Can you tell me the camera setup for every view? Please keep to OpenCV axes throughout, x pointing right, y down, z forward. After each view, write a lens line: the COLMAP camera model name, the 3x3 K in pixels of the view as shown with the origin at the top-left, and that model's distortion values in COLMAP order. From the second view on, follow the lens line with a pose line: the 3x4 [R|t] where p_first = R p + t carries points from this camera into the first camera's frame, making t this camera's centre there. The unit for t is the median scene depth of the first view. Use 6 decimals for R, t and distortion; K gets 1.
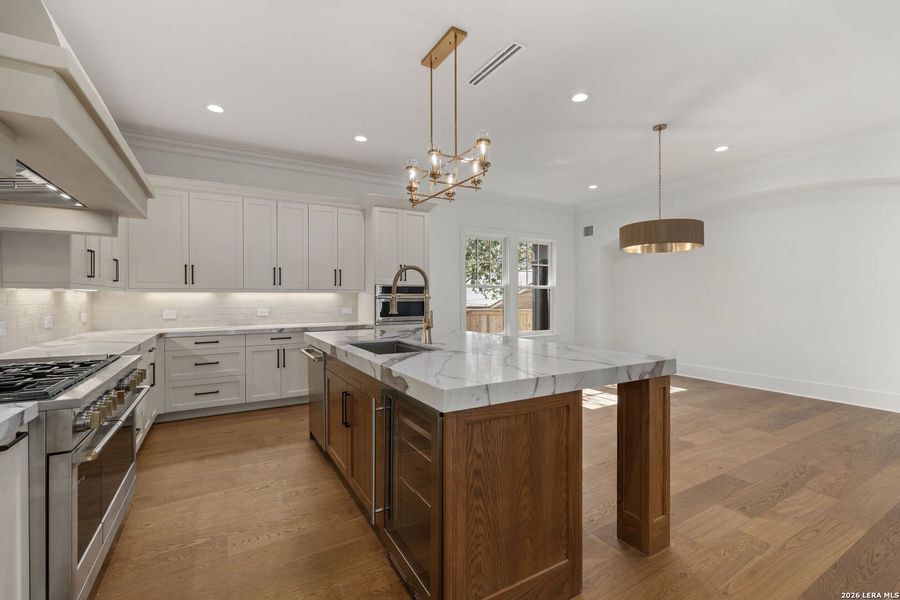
lens RADIAL K [[394.9, 0, 449.0], [0, 394.9, 304.5], [0, 0, 1]] dist [-0.001202, 0.000308]
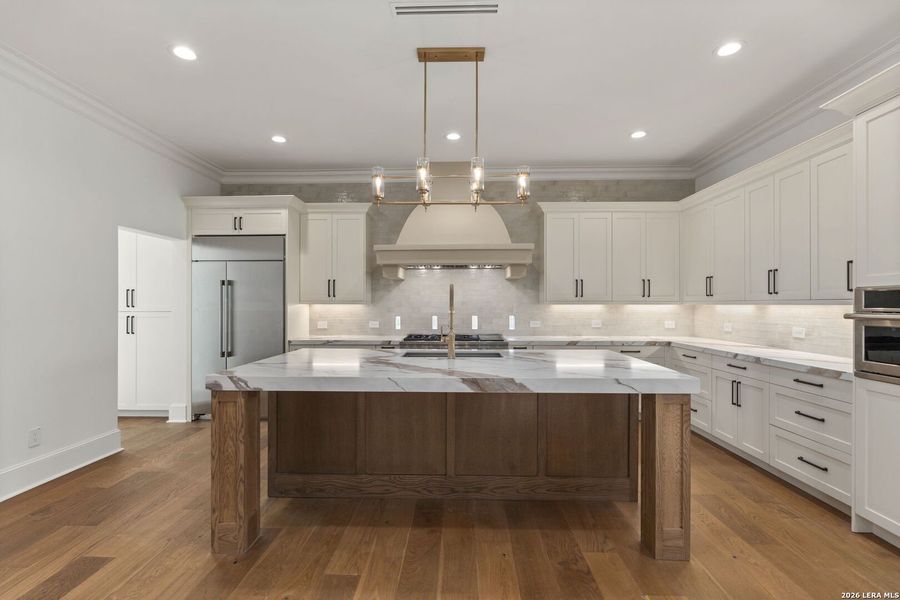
lens RADIAL K [[415.2, 0, 447.5], [0, 415.2, 303.3], [0, 0, 1]] dist [-0.001072, 0.000111]
pose [[-0.531787, -0.002702, -0.846874, 0.579175], [-0.017202, 0.999823, 0.007612, -0.033169], [0.846703, 0.018616, -0.531740, 1.037413]]
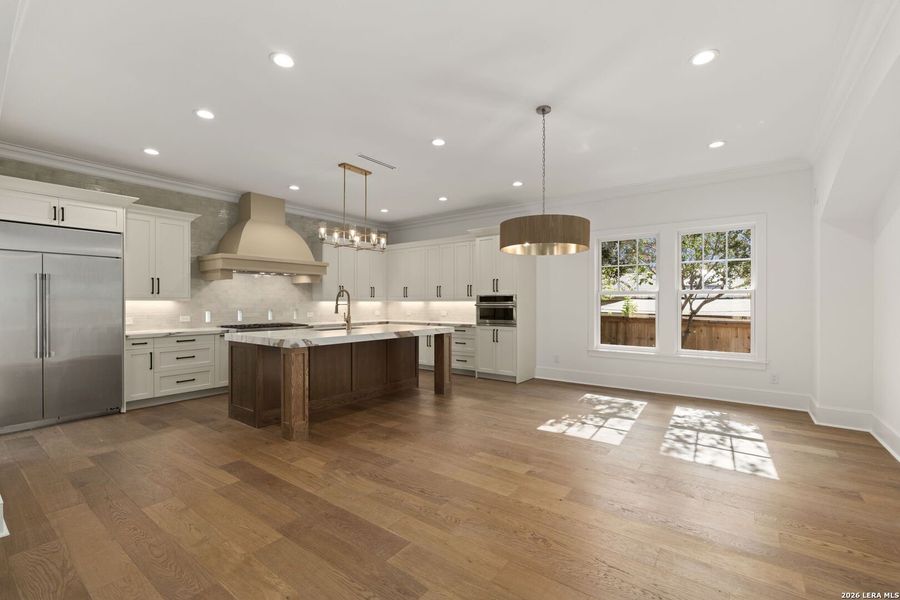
lens RADIAL K [[394.9, 0, 449.0], [0, 394.9, 304.5], [0, 0, 1]] dist [-0.001202, 0.000308]
pose [[0.382639, 0.002517, -0.923894, 1.250170], [-0.017034, 0.999846, -0.004331, -0.013018], [0.923741, 0.017395, 0.382623, 0.479765]]
